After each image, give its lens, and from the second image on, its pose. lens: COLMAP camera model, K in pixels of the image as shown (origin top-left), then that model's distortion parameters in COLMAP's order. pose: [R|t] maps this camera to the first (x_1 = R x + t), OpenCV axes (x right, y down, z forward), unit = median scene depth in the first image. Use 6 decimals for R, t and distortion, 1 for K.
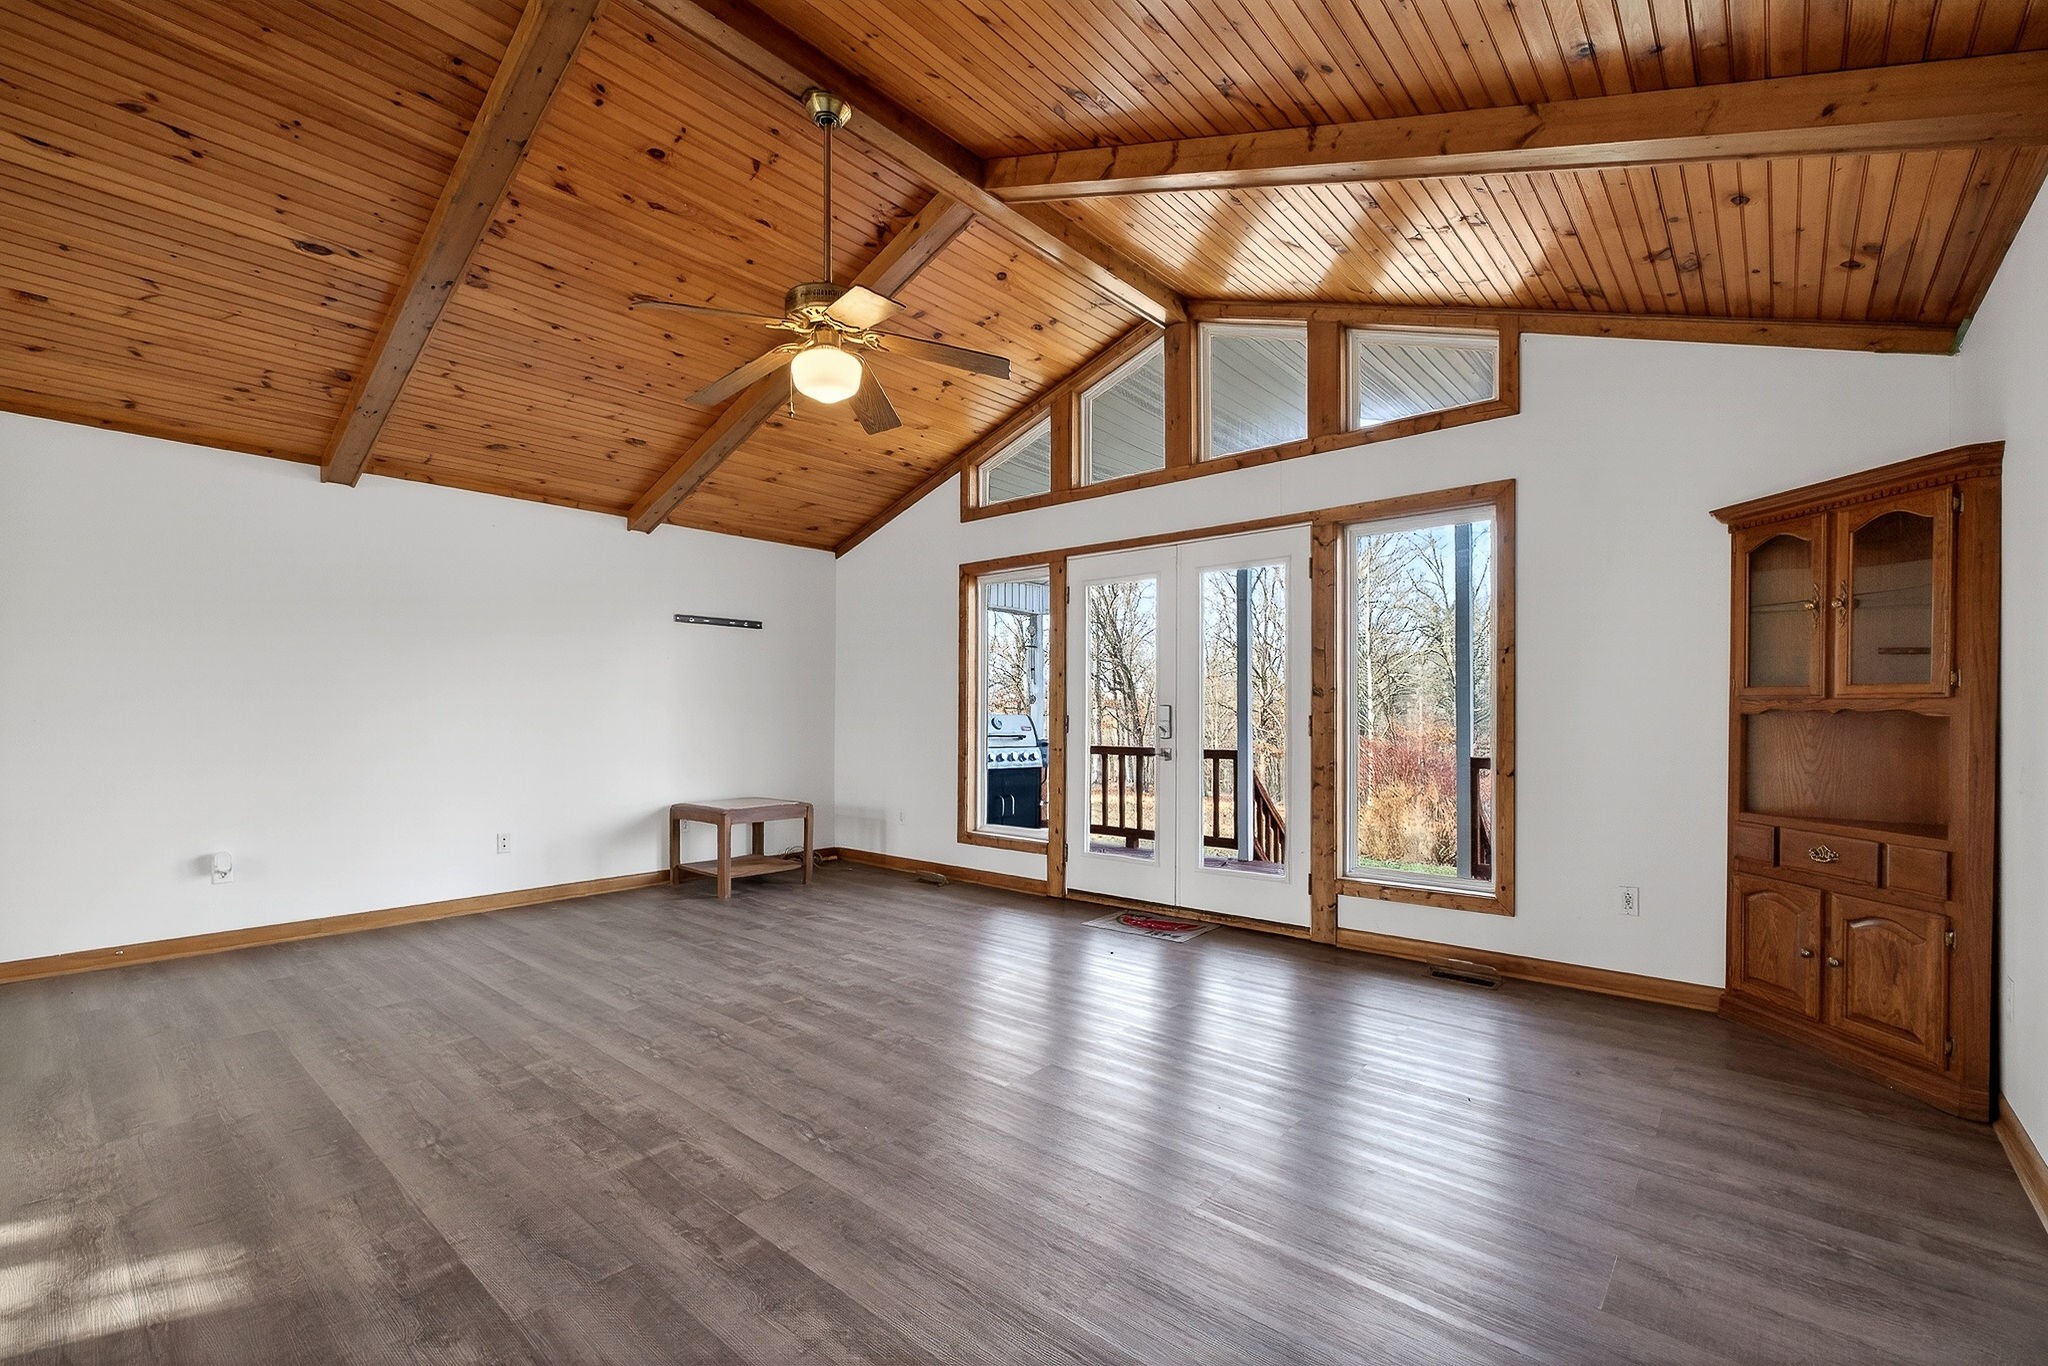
lens RADIAL K [[884.5, 0, 1027.0], [0, 884.5, 713.0], [0, 0, 1]] dist [-0.010421, 0.004138]
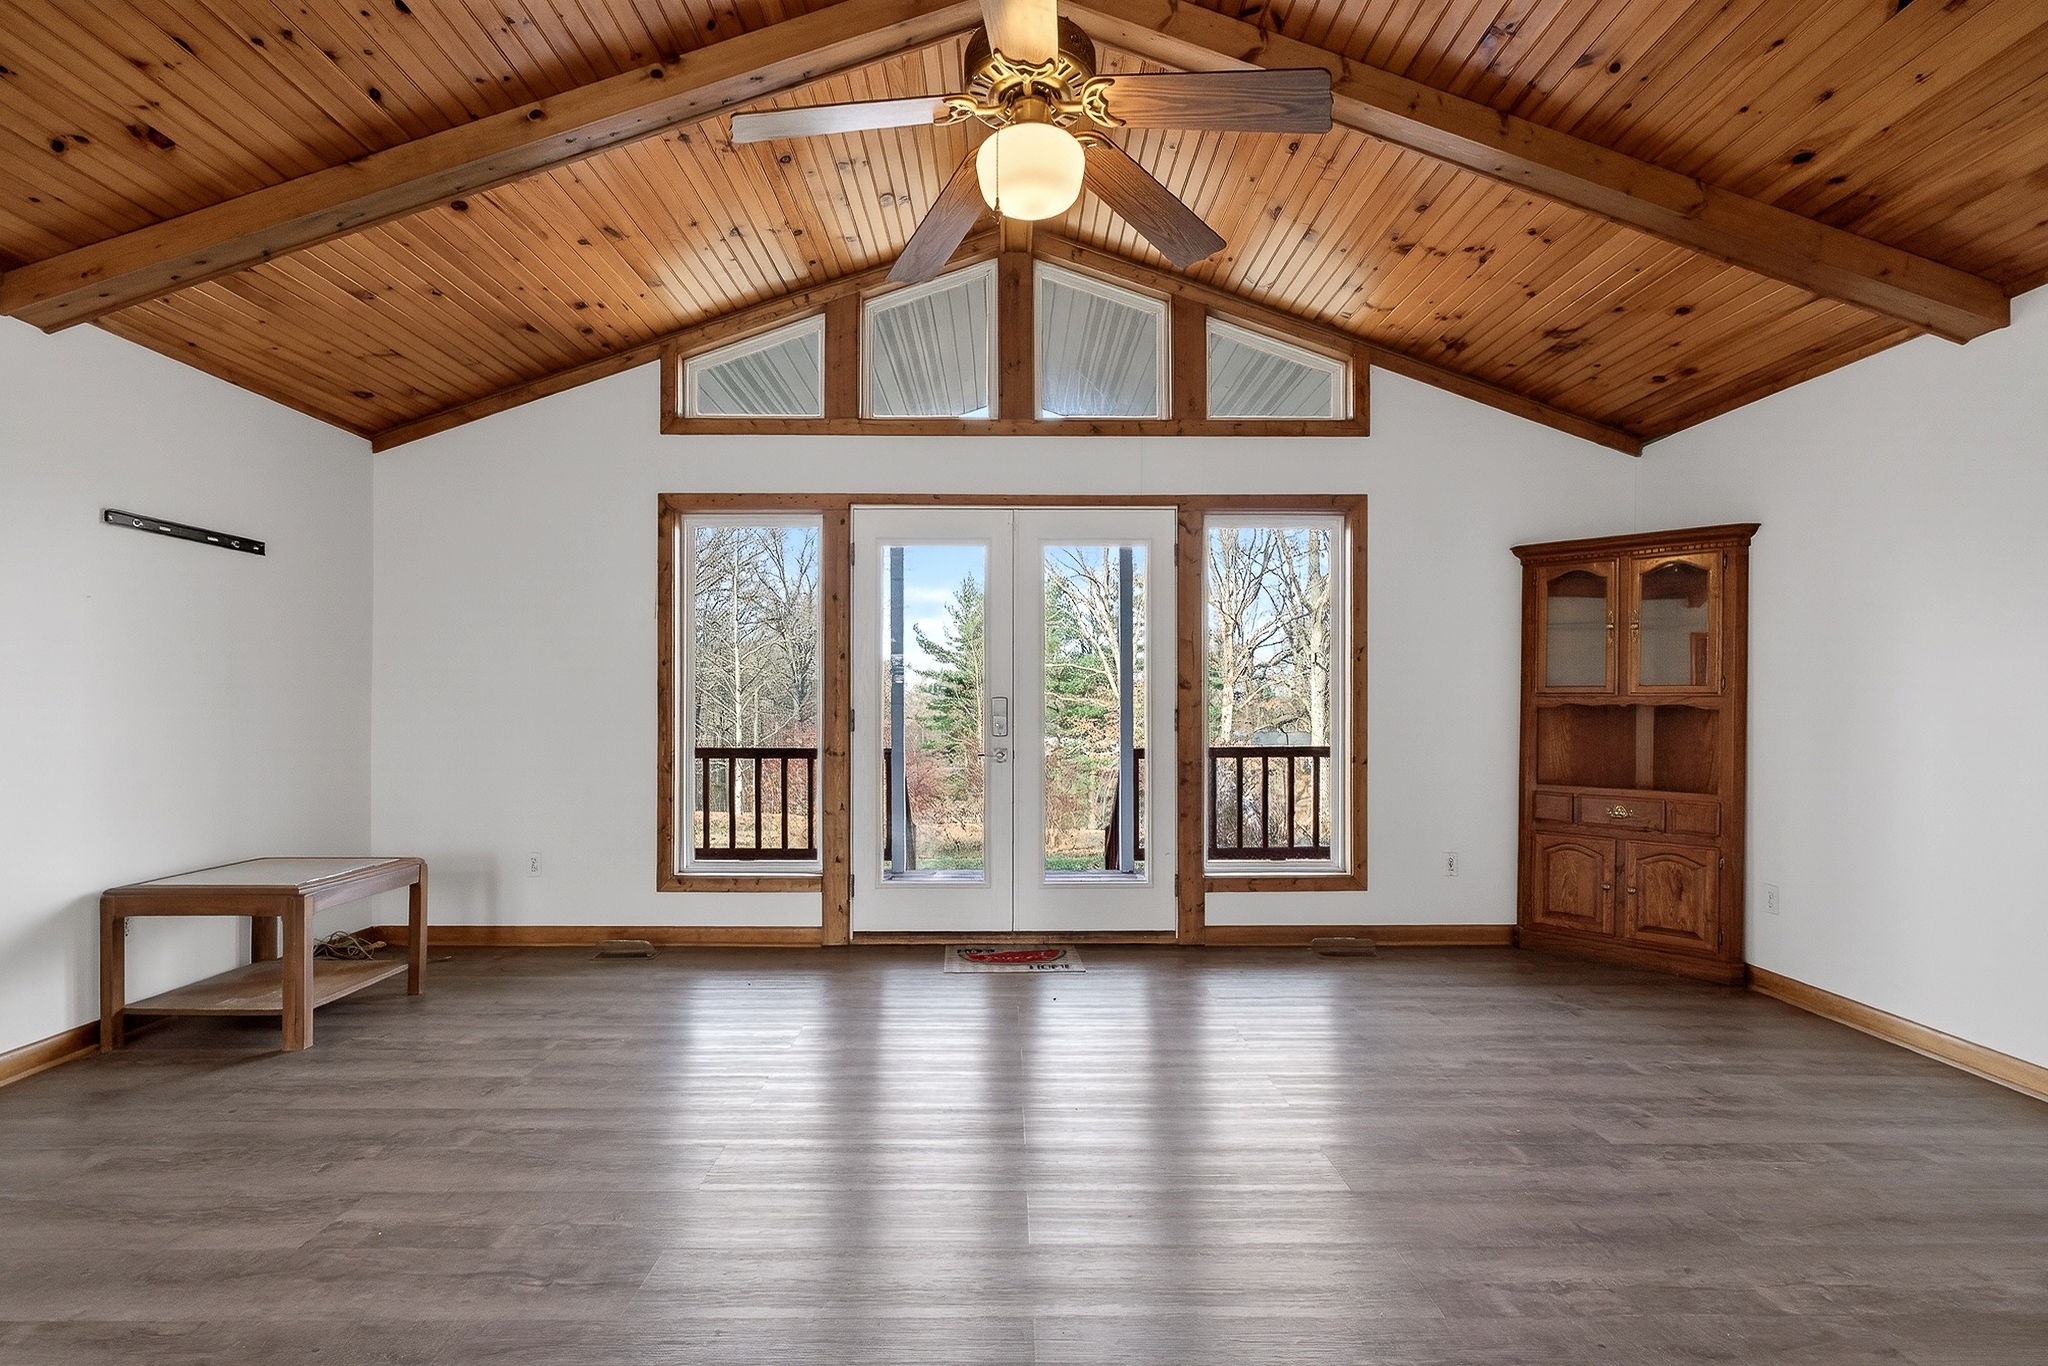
lens RADIAL K [[940.7, 0, 1018.3], [0, 940.7, 707.1], [0, 0, 1]] dist [-0.011763, 0.002738]
pose [[0.751978, -0.000597, 0.659188, -0.477490], [-0.000353, 0.999999, 0.001308, -0.000470], [-0.659189, -0.001216, 0.751977, 0.349128]]
